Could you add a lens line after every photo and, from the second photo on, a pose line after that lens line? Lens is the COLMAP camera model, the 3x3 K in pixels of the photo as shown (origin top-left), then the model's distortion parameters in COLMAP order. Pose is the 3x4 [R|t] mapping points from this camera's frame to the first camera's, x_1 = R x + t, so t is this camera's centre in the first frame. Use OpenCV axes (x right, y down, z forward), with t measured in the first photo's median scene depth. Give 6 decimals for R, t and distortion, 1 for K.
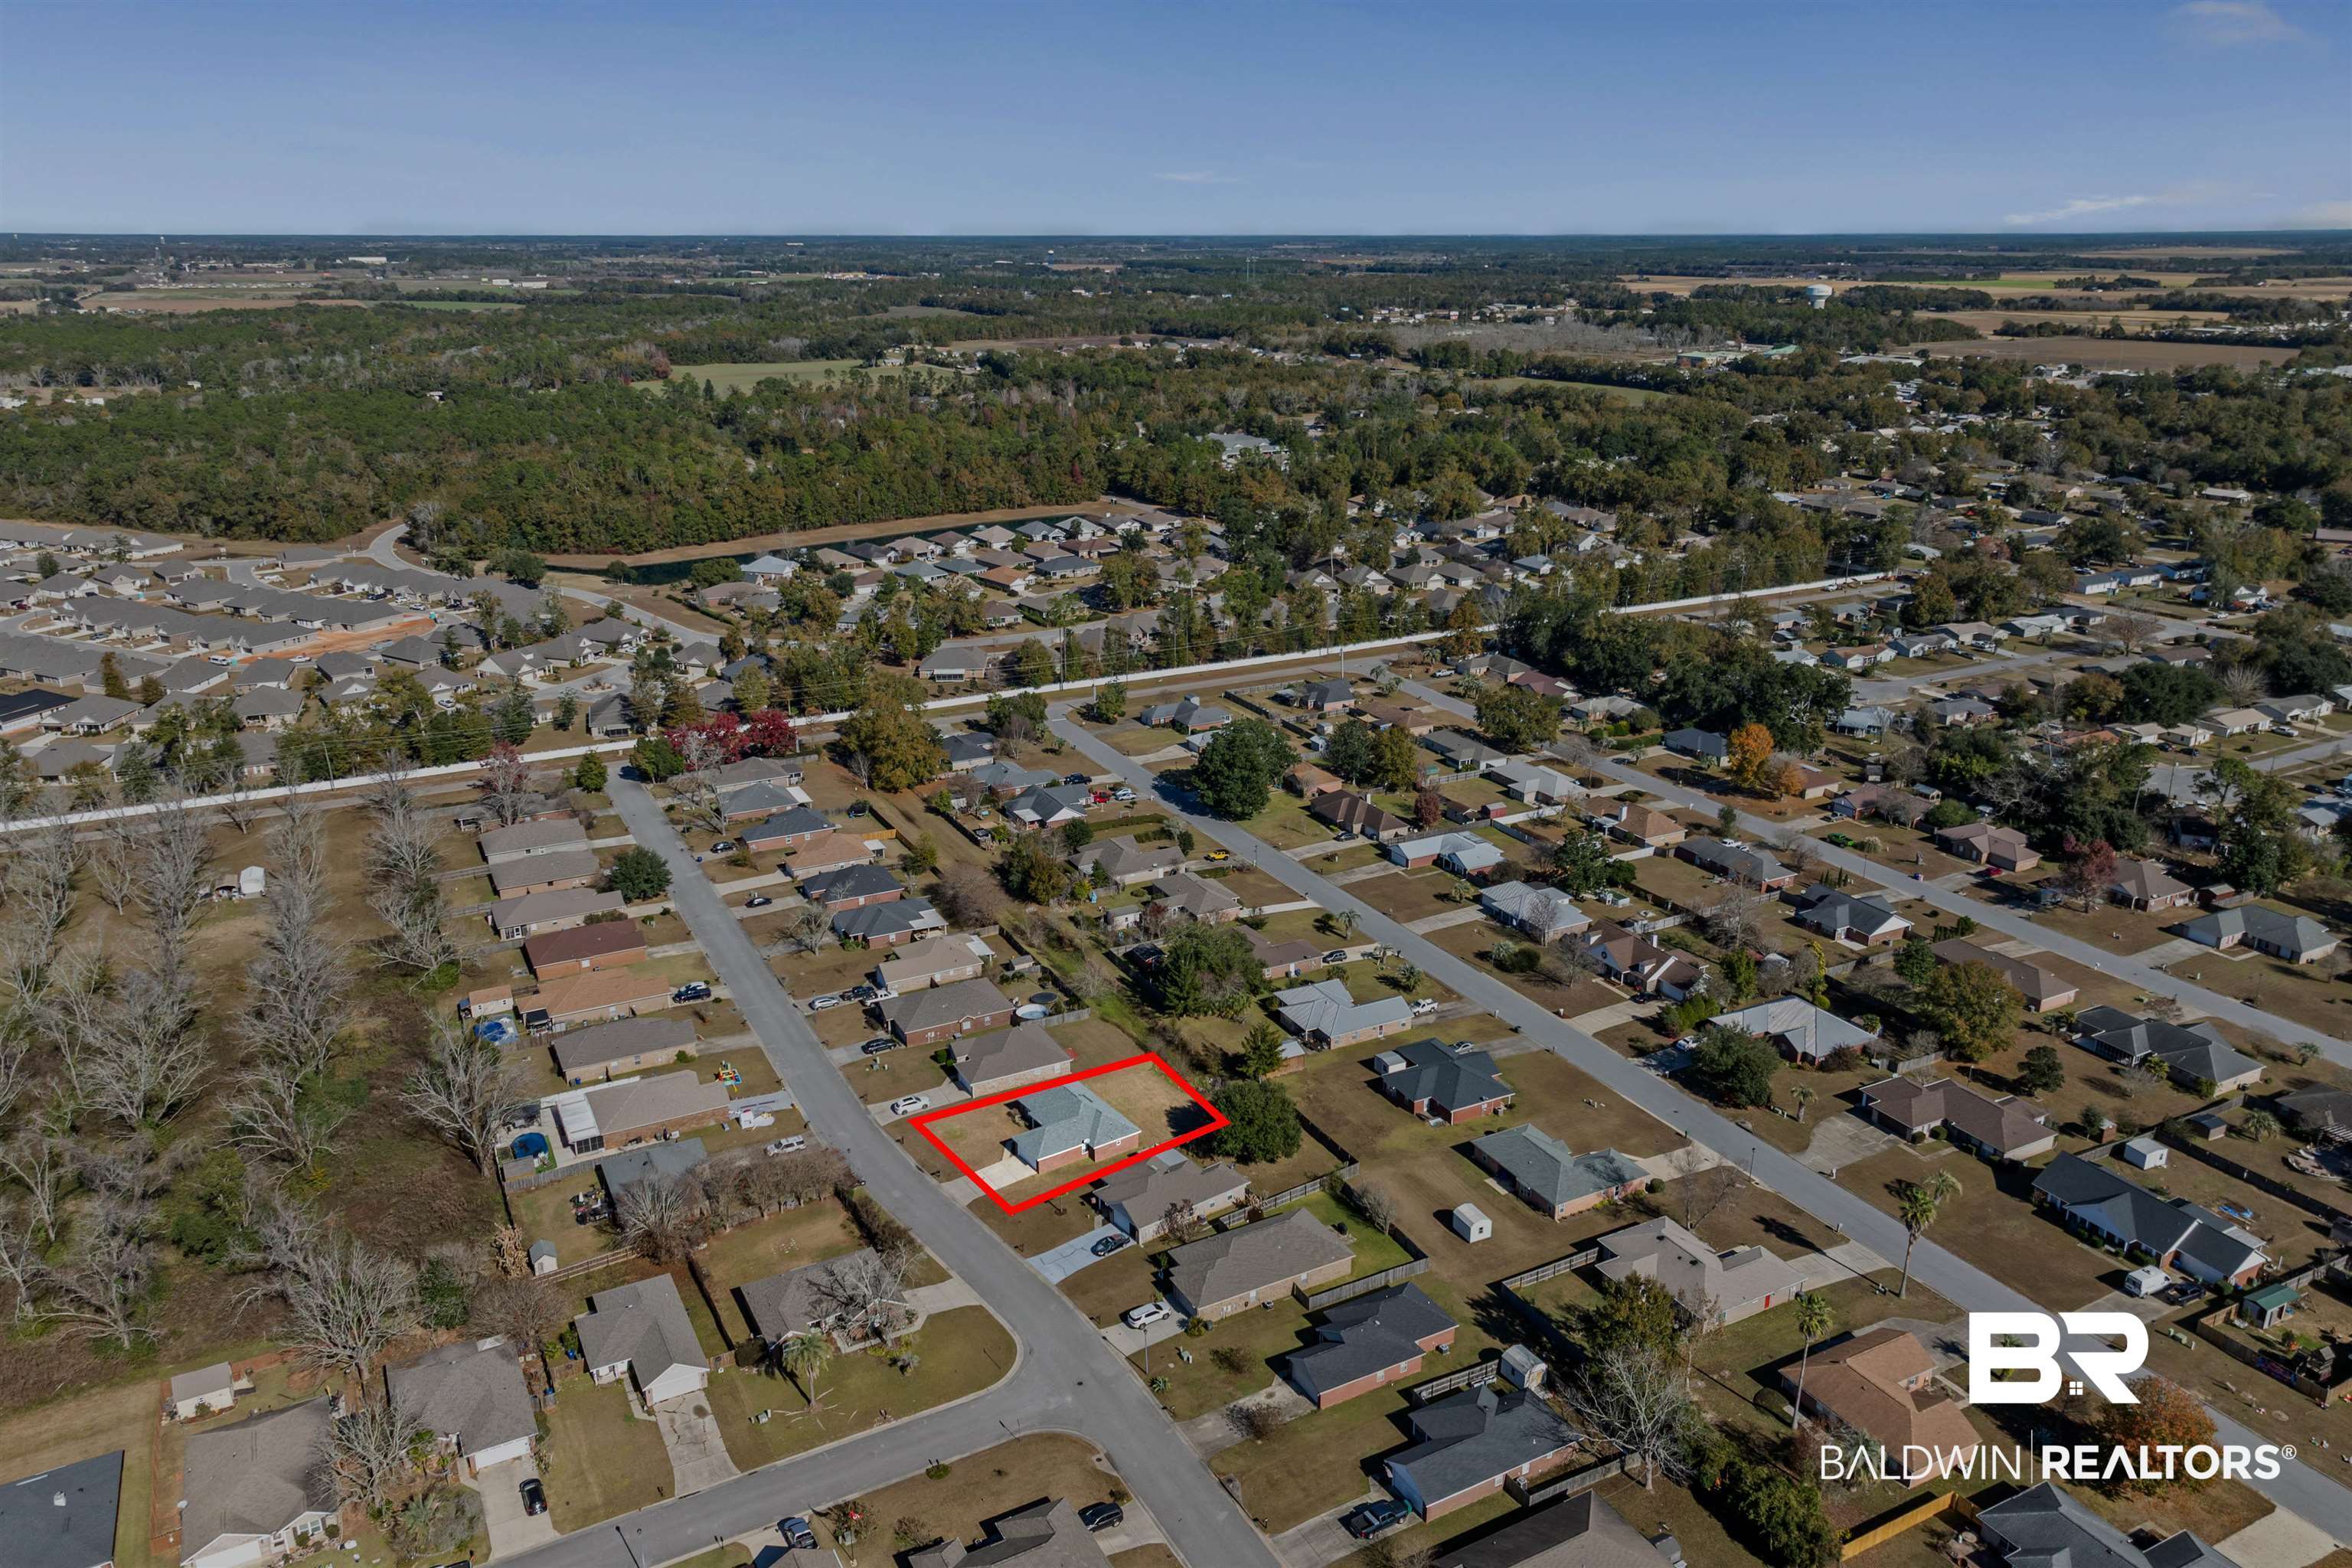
lens RADIAL K [[1664.8, 0, 1158.4], [0, 1664.8, 783.8], [0, 0, 1]] dist [0.029861, -0.003050]
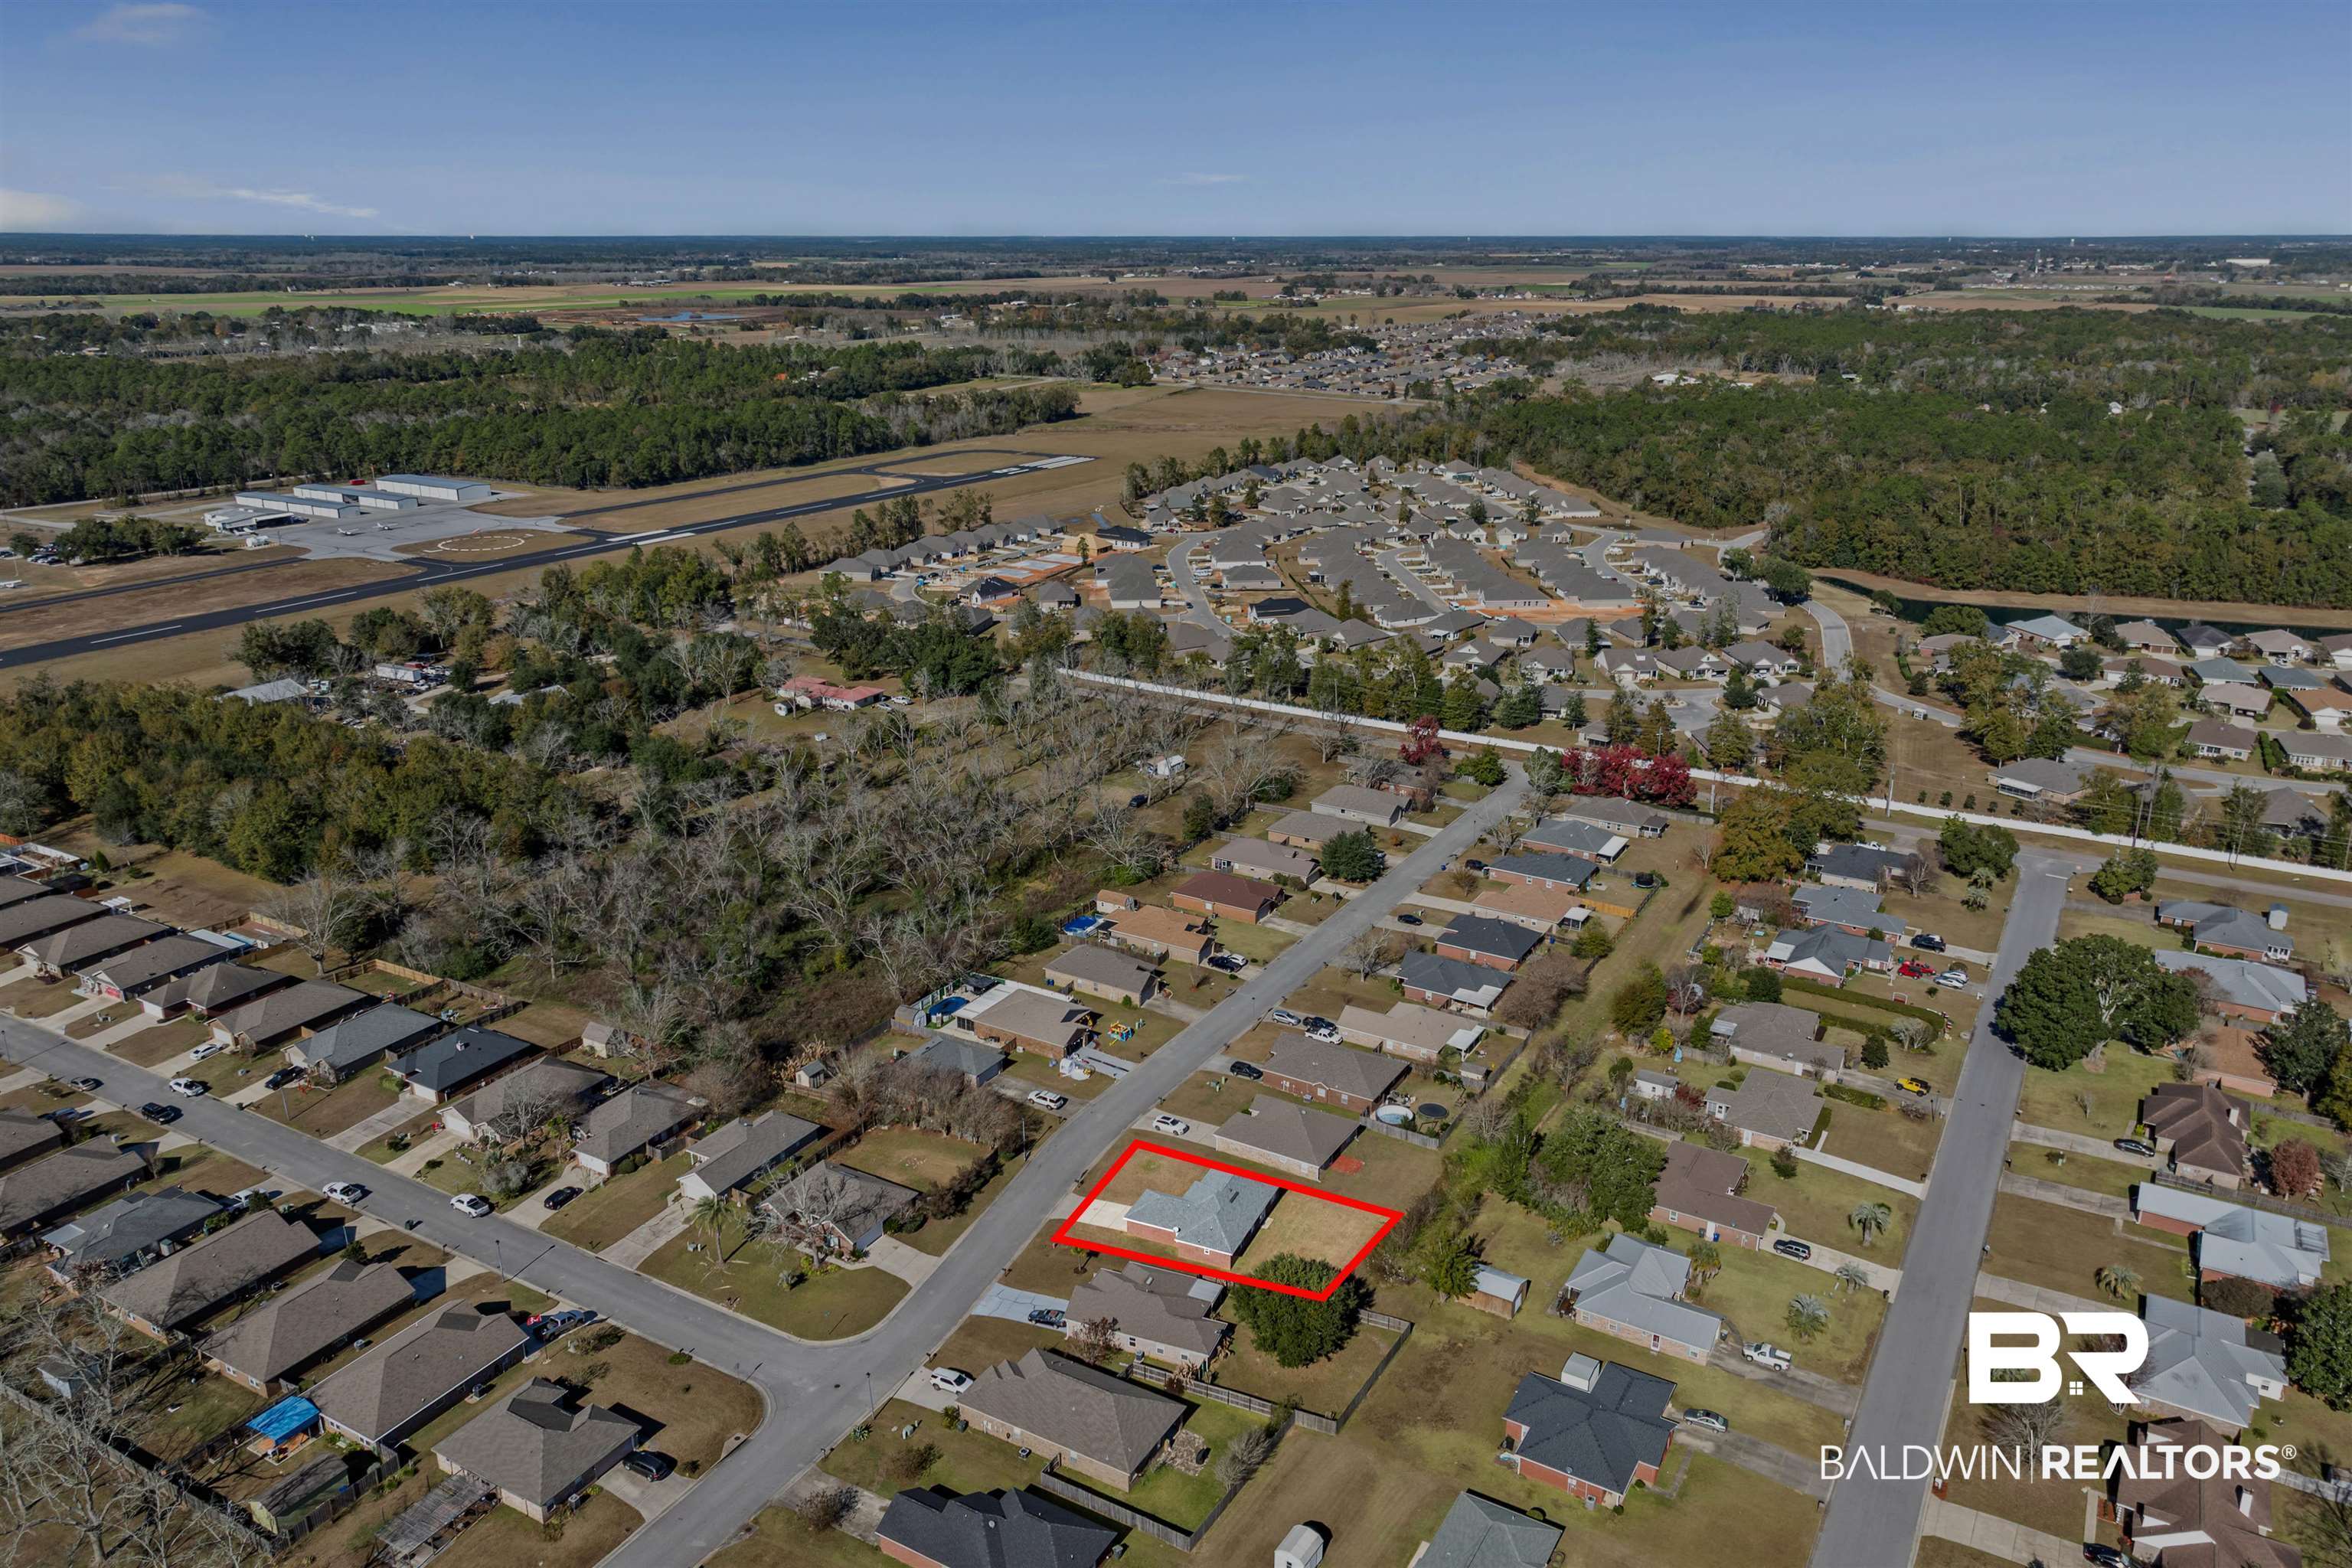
lens RADIAL K [[1664.8, 0, 1158.4], [0, 1664.8, 783.8], [0, 0, 1]] dist [0.029861, -0.003050]
pose [[0.523855, 0.272608, -0.807007, 0.434553], [-0.272280, 0.951291, 0.144602, -0.102655], [0.807118, 0.143981, 0.572565, 0.302634]]
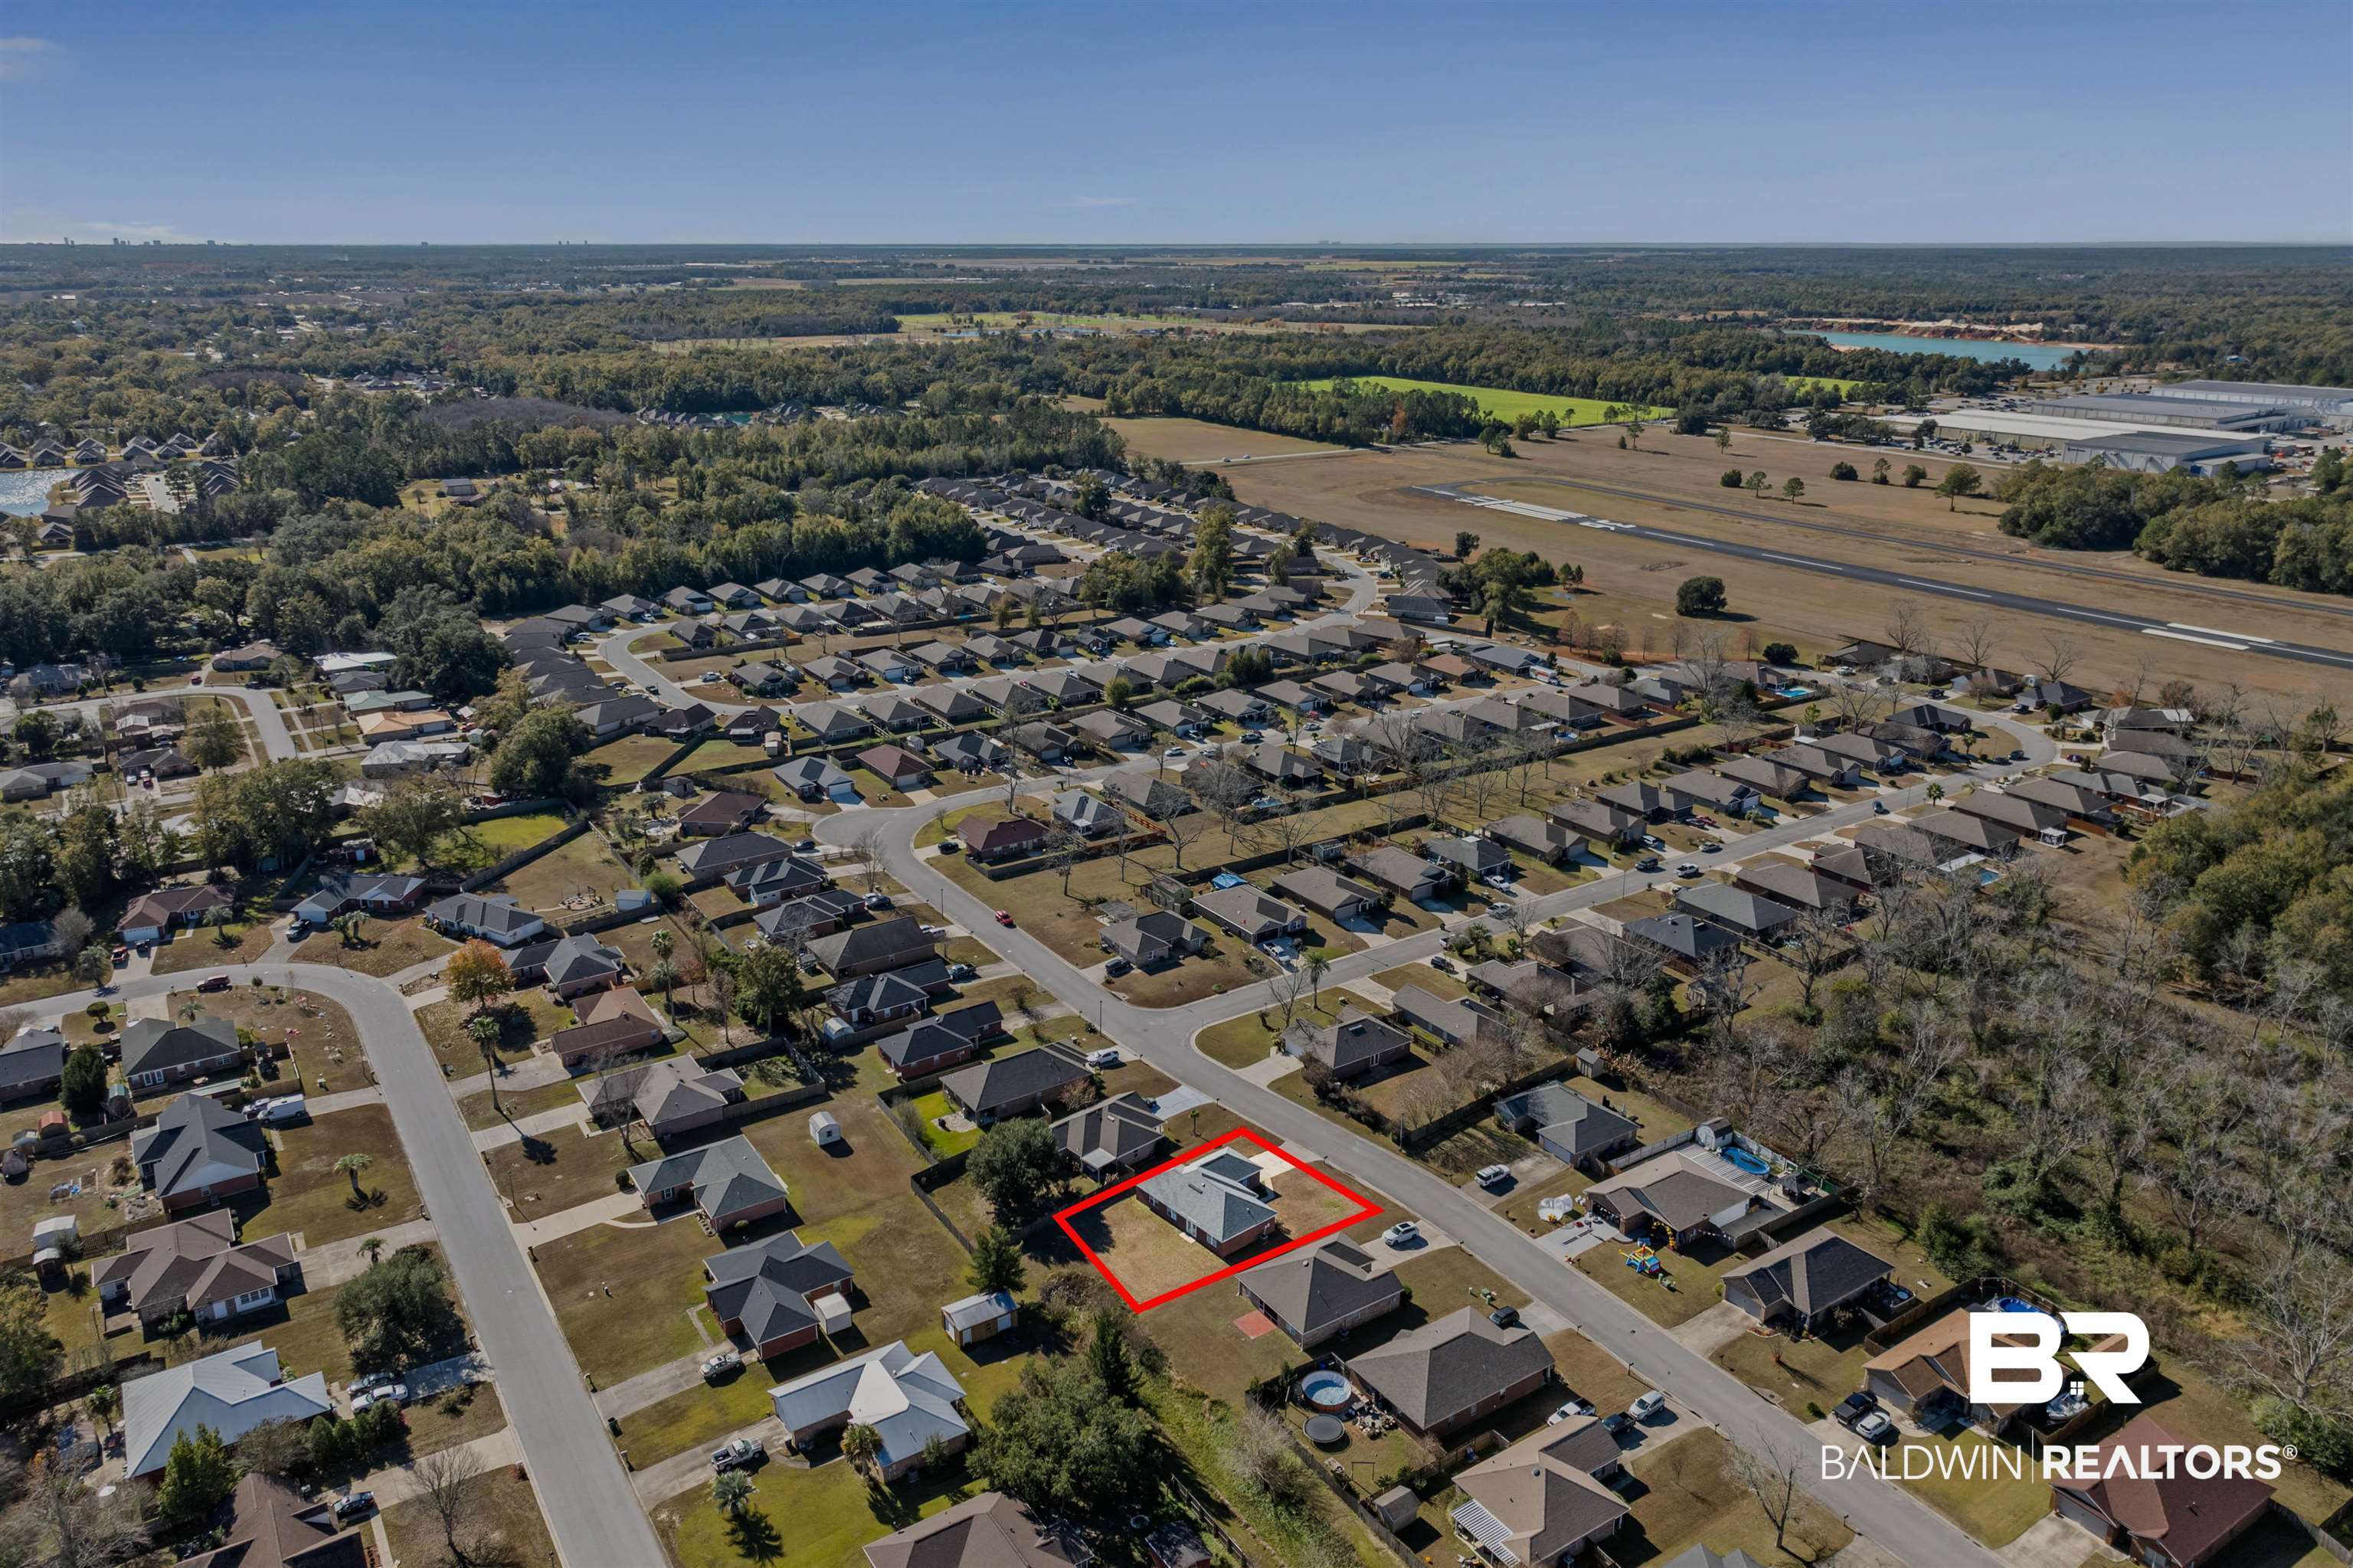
lens RADIAL K [[1665.5, 0, 1158.9], [0, 1665.5, 783.8], [0, 0, 1]] dist [0.029861, -0.003050]
pose [[-0.995843, 0.044992, -0.079199, 0.027199], [-0.010145, 0.809295, 0.587315, -0.376719], [0.090520, 0.585677, -0.805474, 1.158388]]
